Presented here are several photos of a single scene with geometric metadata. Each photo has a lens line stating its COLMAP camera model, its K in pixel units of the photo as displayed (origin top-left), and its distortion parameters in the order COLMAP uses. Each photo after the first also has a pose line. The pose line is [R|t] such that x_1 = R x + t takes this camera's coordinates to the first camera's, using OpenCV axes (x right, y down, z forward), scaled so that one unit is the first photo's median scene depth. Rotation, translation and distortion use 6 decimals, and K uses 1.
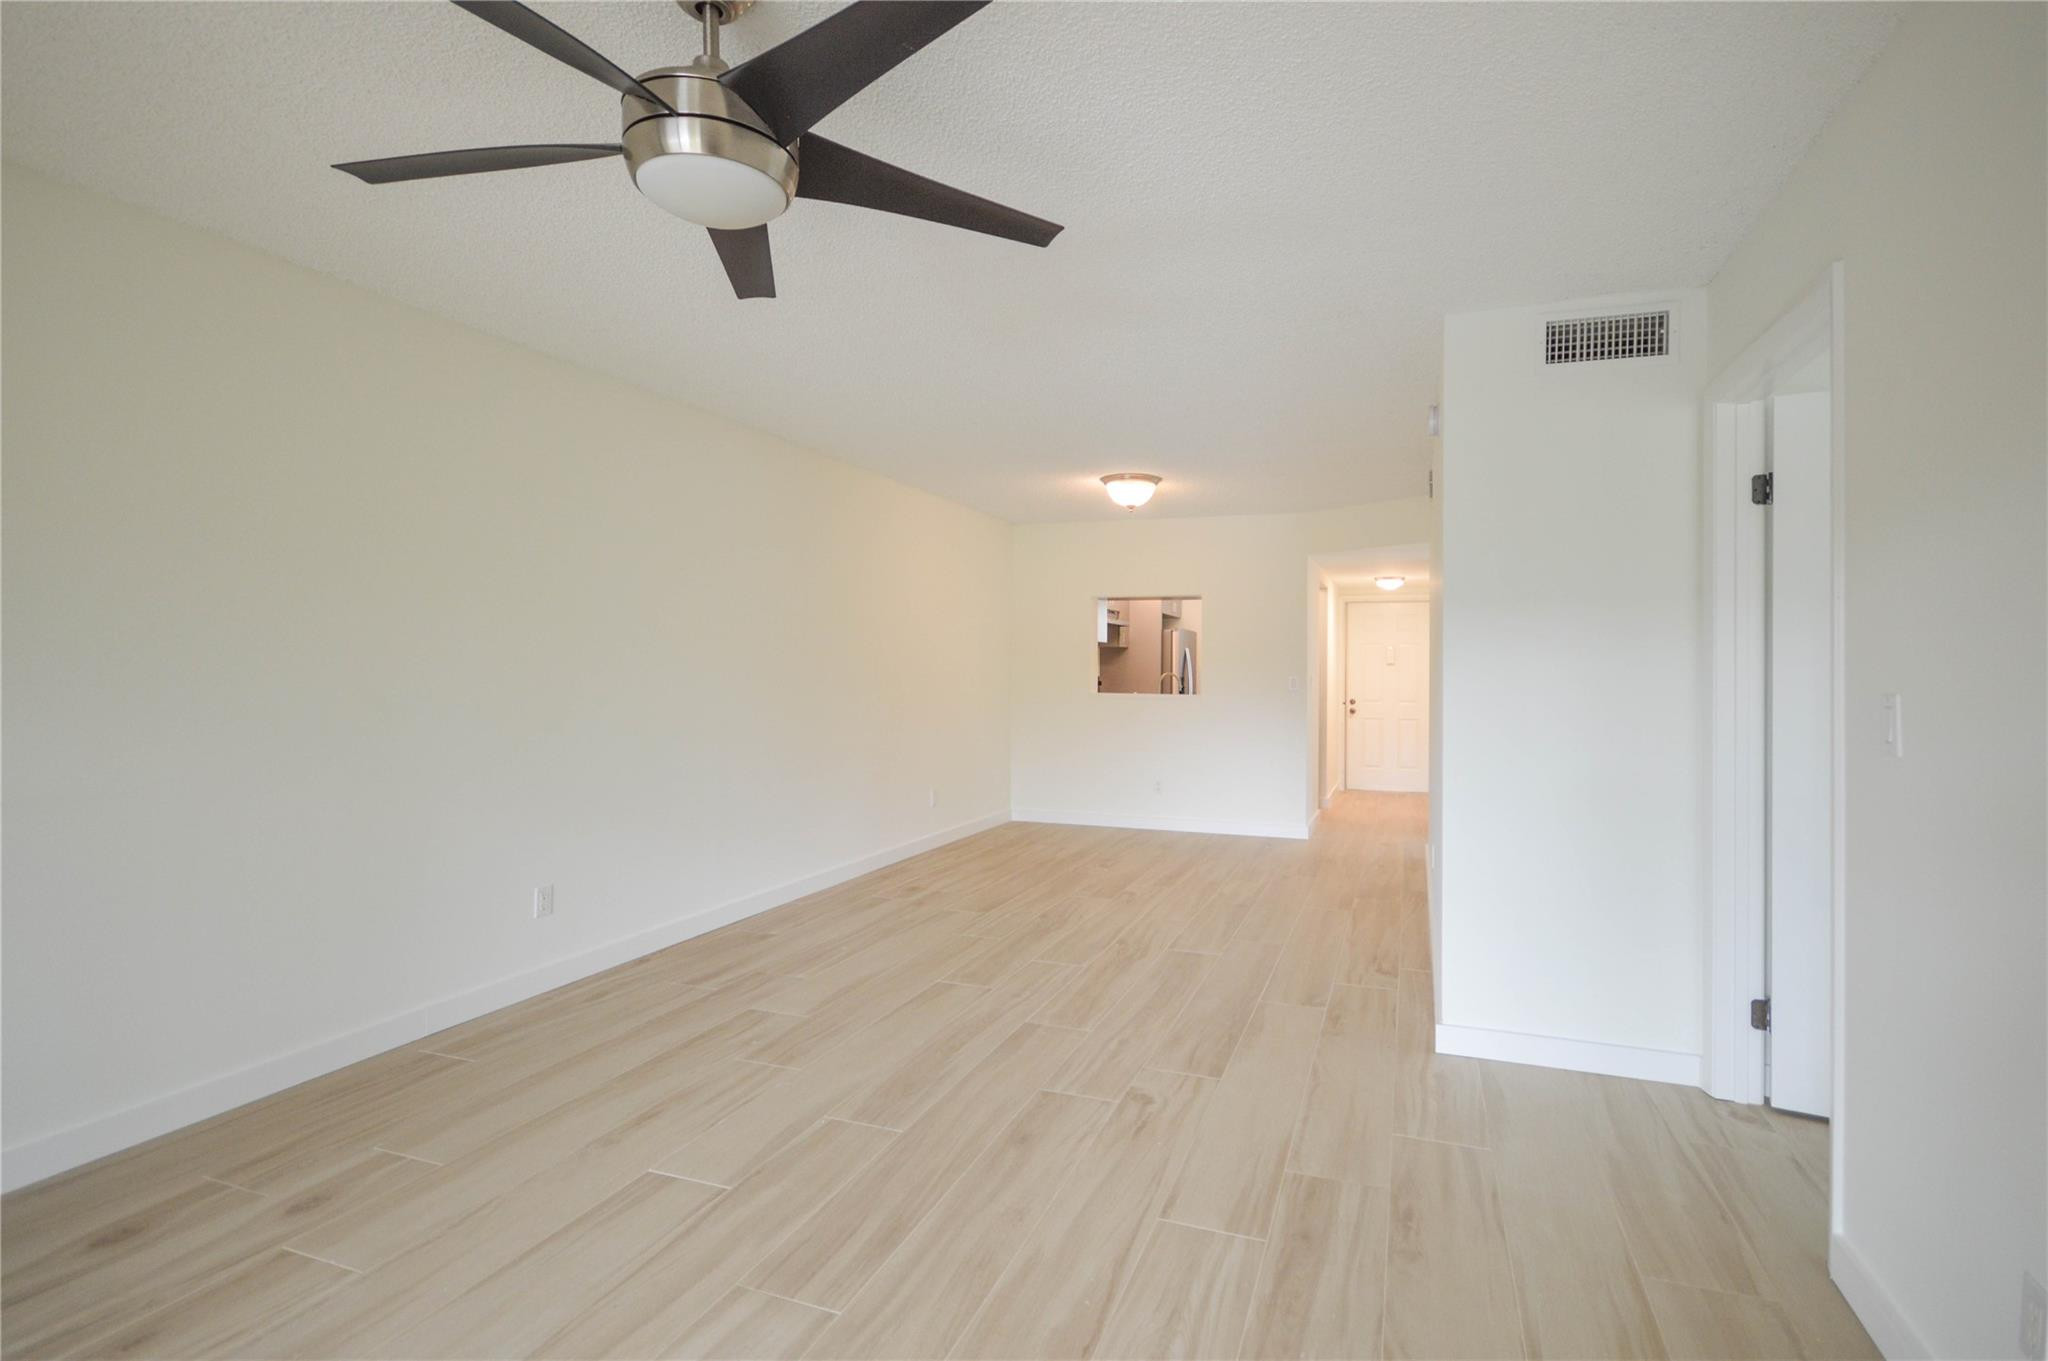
lens RADIAL K [[949.6, 0, 1023.7], [0, 949.6, 664.6], [0, 0, 1]] dist [-0.000221, -0.000299]
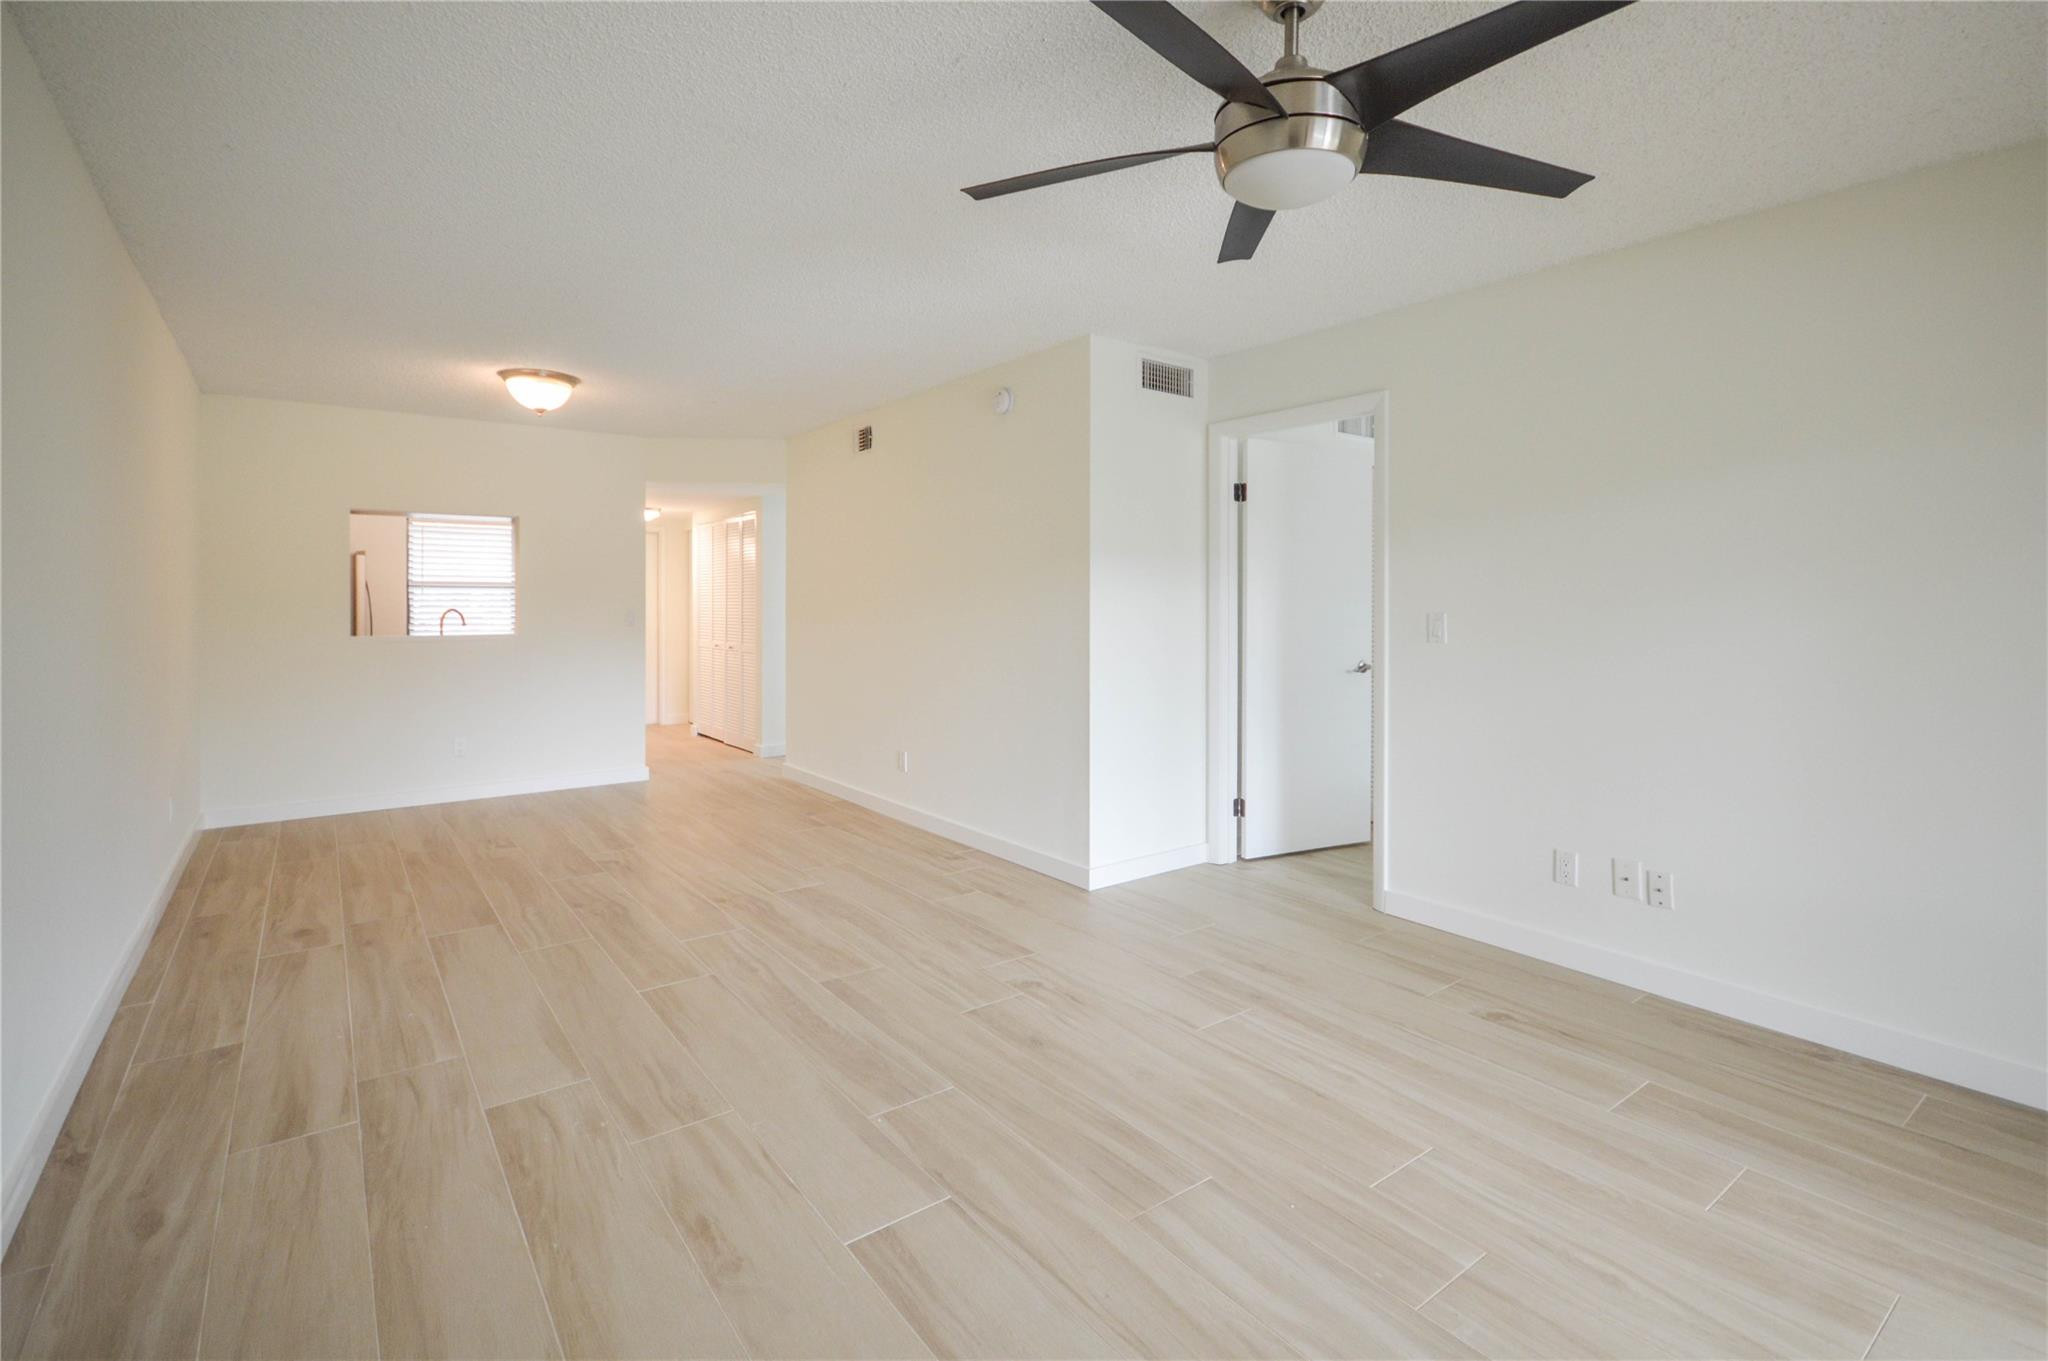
lens RADIAL K [[996.4, 0, 1021.6], [0, 996.4, 618.2], [0, 0, 1]] dist [-0.002801, -0.000454]
pose [[0.531956, -0.024052, 0.846430, -0.847467], [0.003235, 0.999647, 0.026372, -0.010948], [-0.846766, -0.011290, 0.531846, 0.367758]]
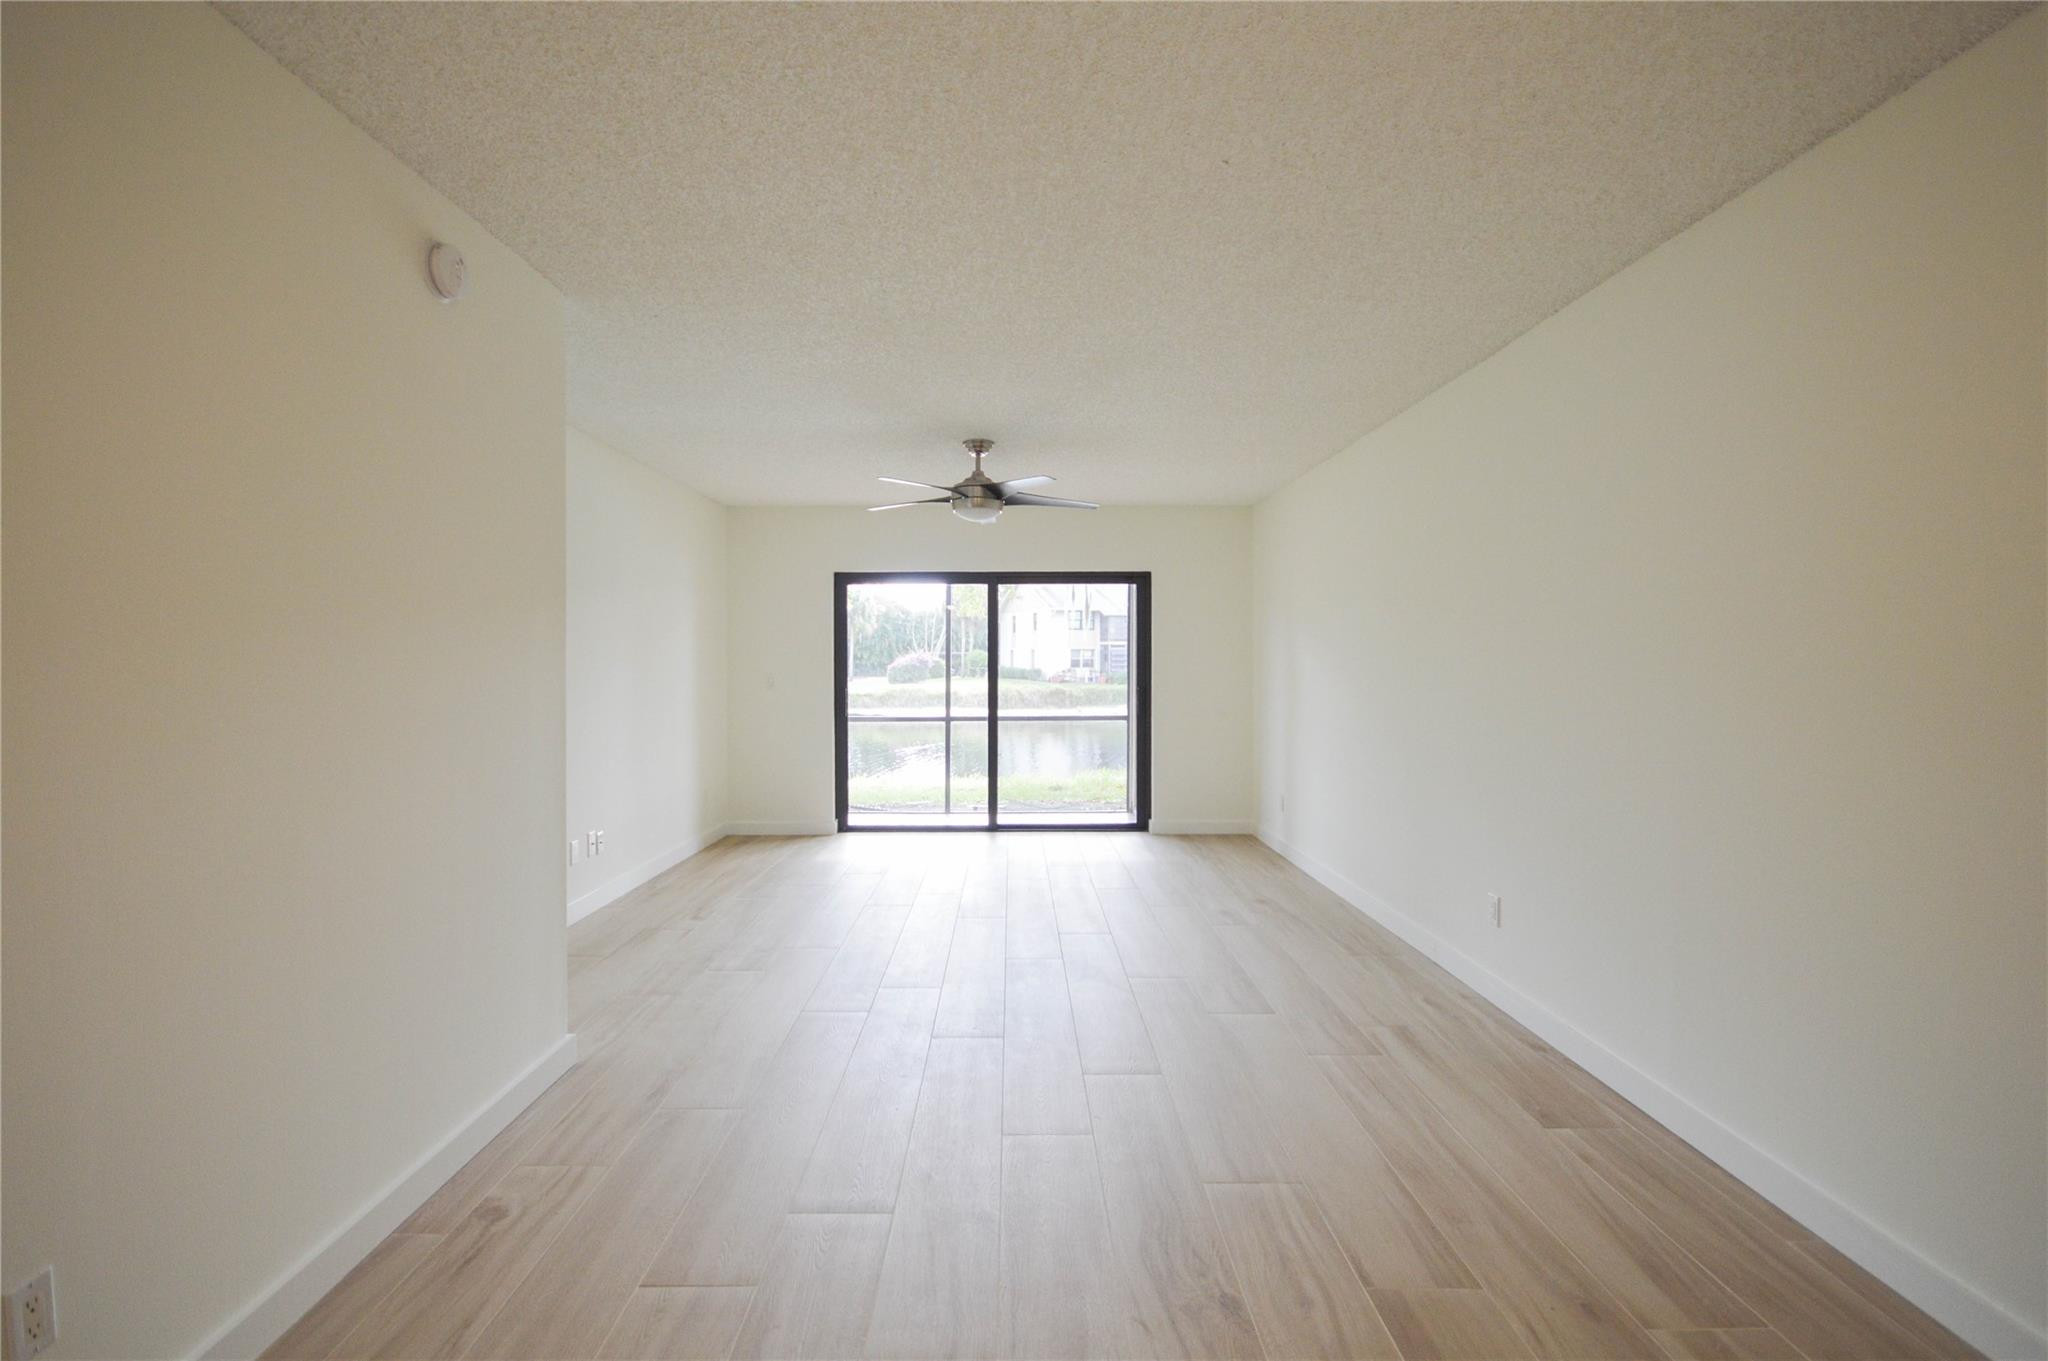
lens RADIAL K [[949.6, 0, 1023.7], [0, 949.6, 664.6], [0, 0, 1]] dist [-0.000221, -0.000299]
pose [[-0.920149, -0.002354, -0.391561, 0.429803], [-0.002244, 0.999997, -0.000740, -0.001042], [0.391561, 0.000198, -0.920152, 2.260876]]
